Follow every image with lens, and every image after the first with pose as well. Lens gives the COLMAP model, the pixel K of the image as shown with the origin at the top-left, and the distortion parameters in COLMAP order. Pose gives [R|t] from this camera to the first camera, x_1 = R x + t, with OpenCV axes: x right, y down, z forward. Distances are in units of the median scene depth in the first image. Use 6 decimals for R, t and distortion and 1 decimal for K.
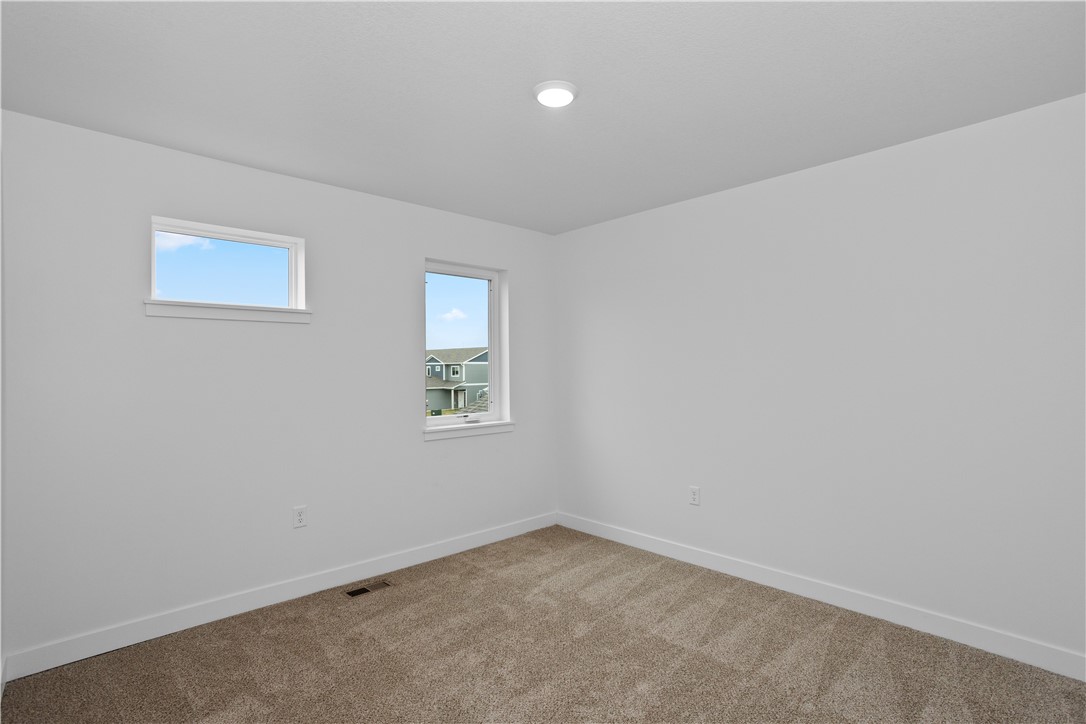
lens RADIAL K [[532.8, 0, 543.0], [0, 532.8, 362.0], [0, 0, 1]] dist [-0.004723, 0.000271]
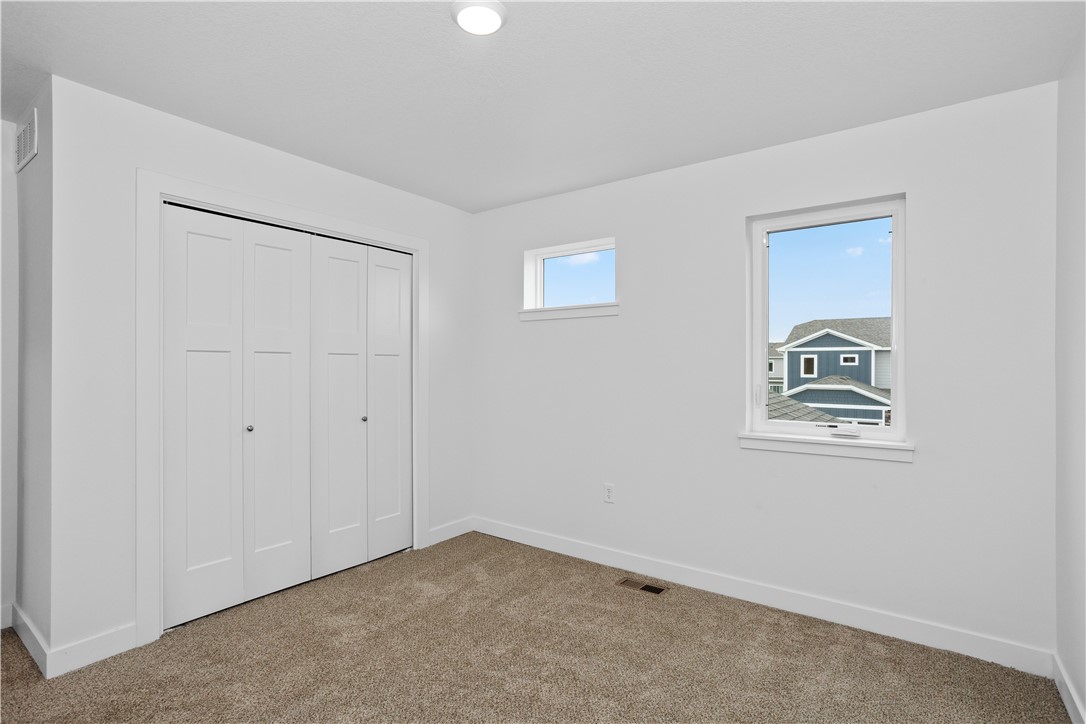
lens RADIAL K [[532.8, 0, 543.0], [0, 532.8, 362.0], [0, 0, 1]] dist [-0.004723, 0.000271]
pose [[0.204196, -0.006484, -0.978909, 0.552655], [0.000090, 0.999978, -0.006604, 0.028373], [0.978930, 0.001260, 0.204192, 0.606620]]
